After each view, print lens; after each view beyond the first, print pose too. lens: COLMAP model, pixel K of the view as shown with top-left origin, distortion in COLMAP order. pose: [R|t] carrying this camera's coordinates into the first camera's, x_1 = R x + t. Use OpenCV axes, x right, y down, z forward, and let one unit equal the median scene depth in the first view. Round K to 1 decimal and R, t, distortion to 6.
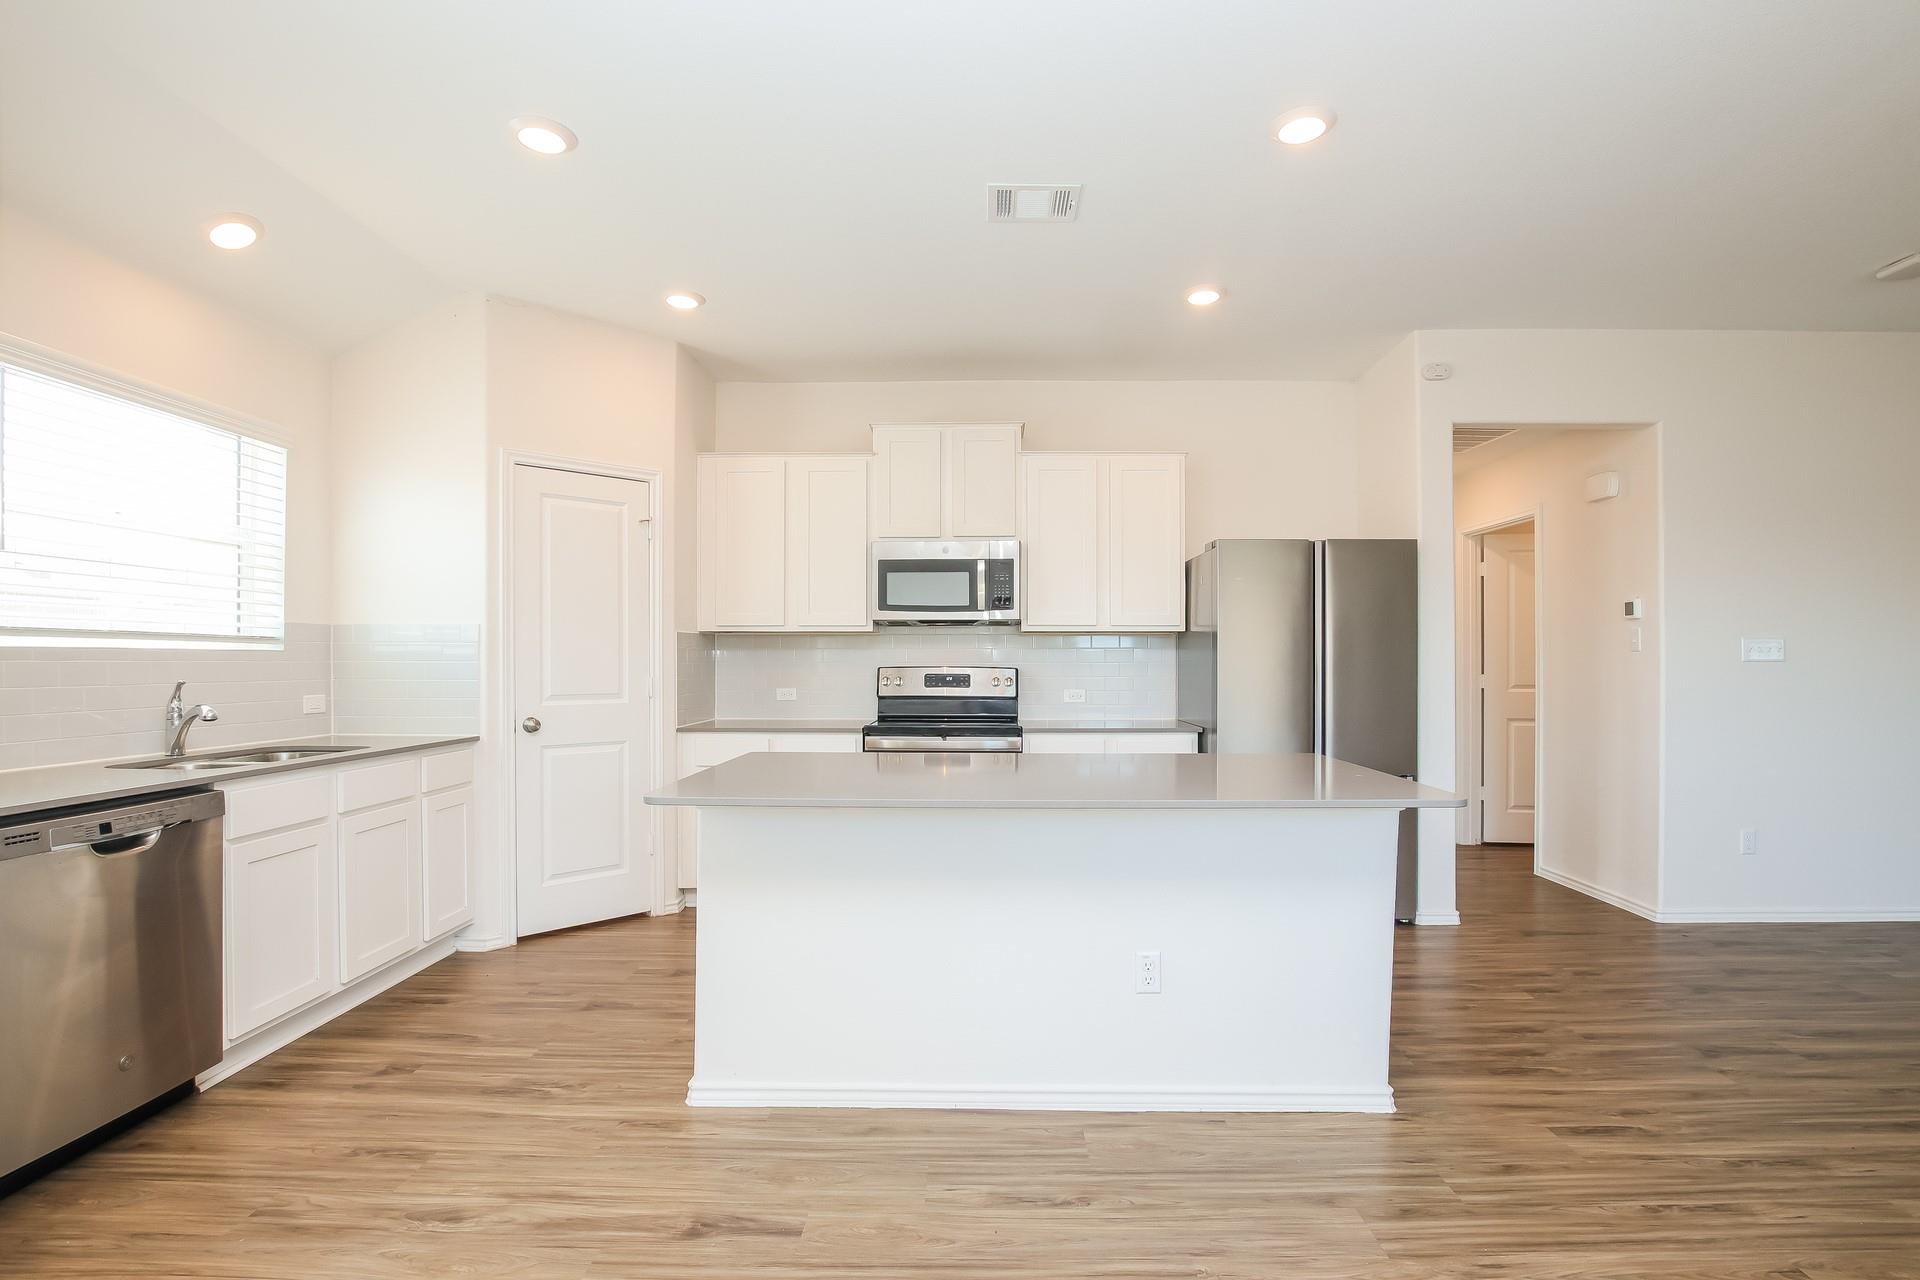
lens RADIAL K [[886.8, 0, 988.8], [0, 886.8, 667.7], [0, 0, 1]] dist [-0.030405, 0.003289]
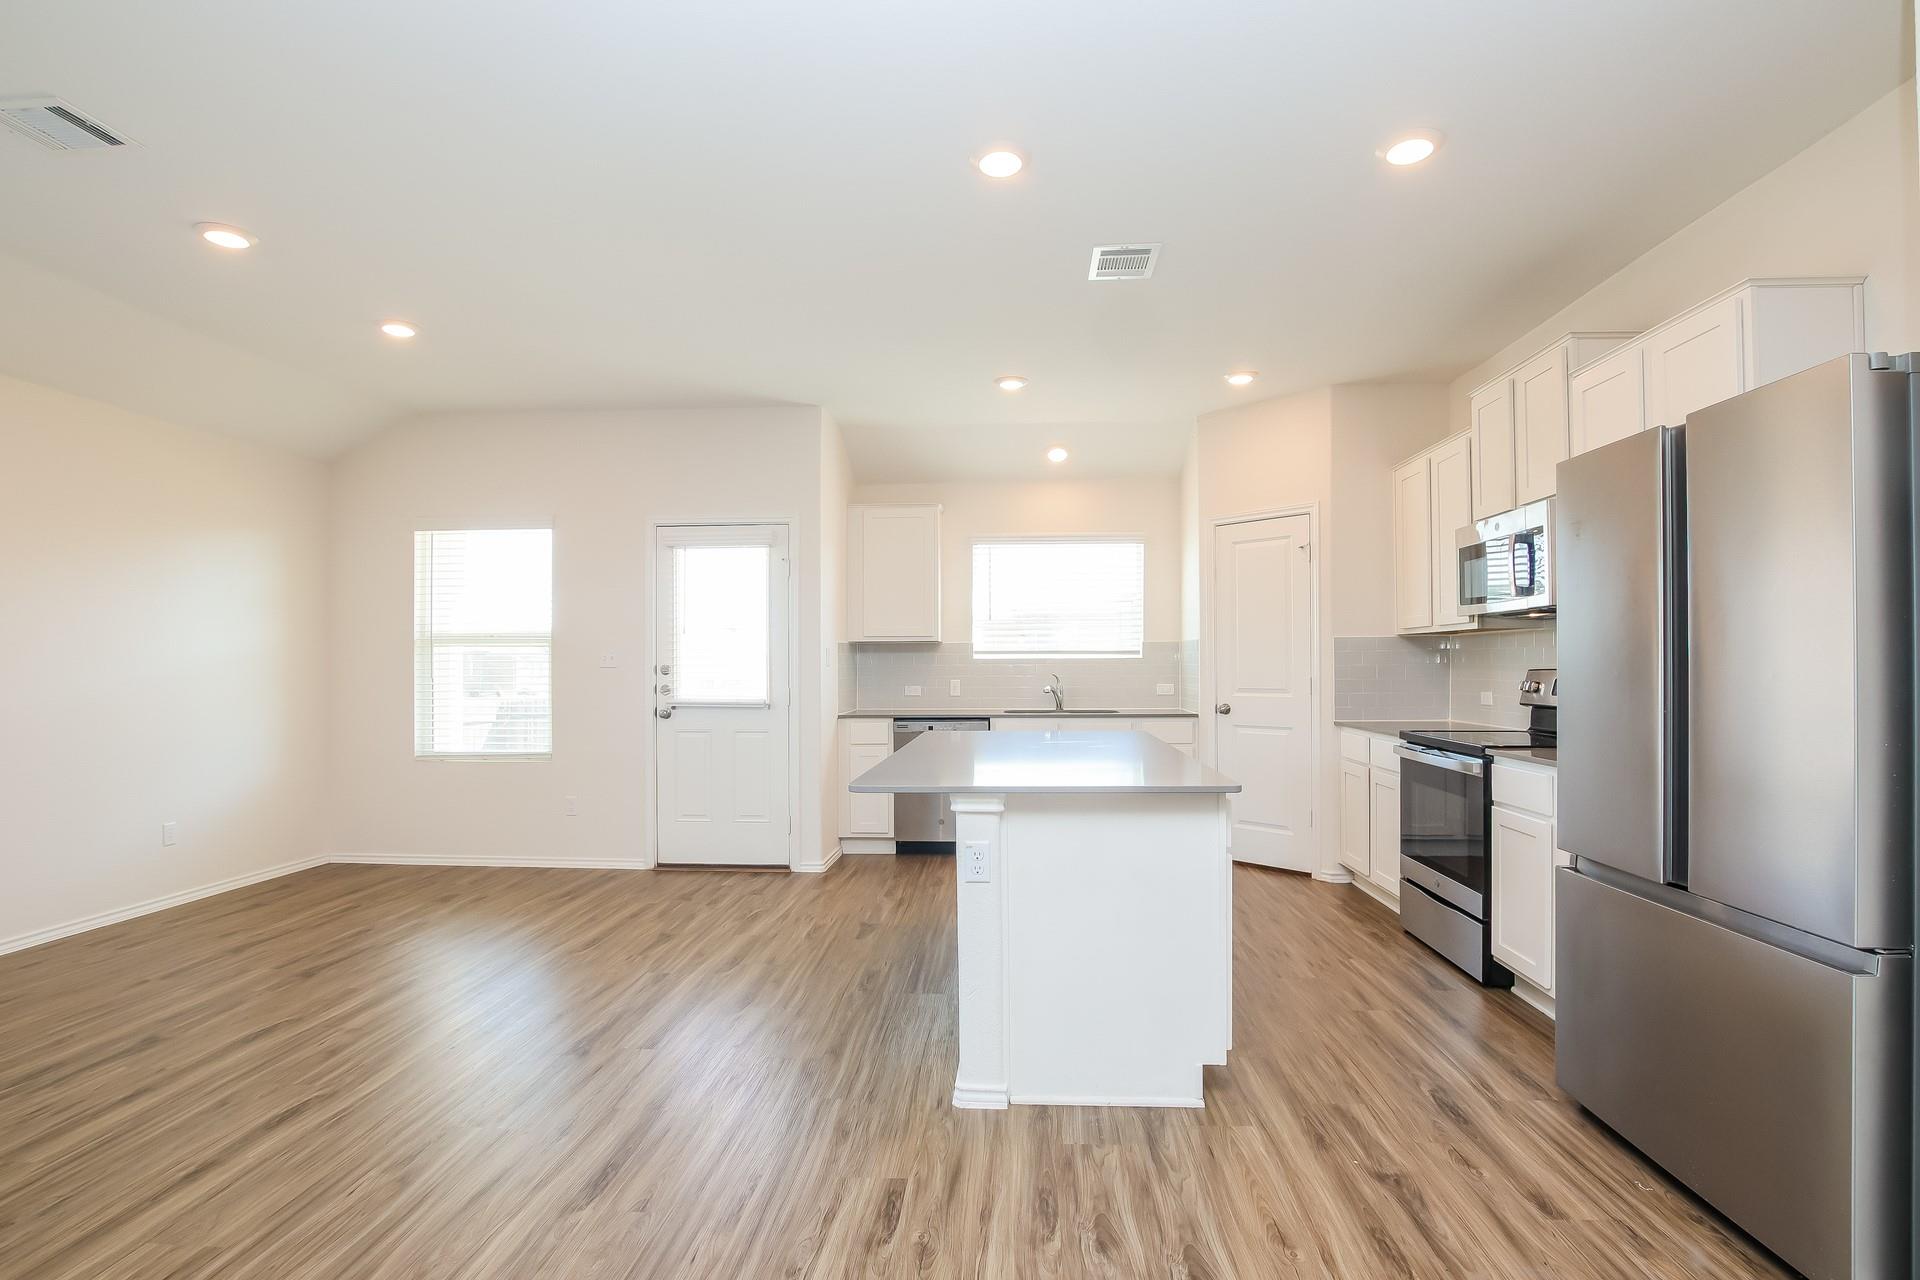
lens RADIAL K [[886.8, 0, 984.8], [0, 886.8, 662.5], [0, 0, 1]] dist [-0.030405, 0.003289]
pose [[-0.012039, -0.002093, -0.999925, 0.954537], [-0.002144, 0.999996, -0.002068, -0.006031], [0.999925, 0.002119, -0.012043, 0.667501]]
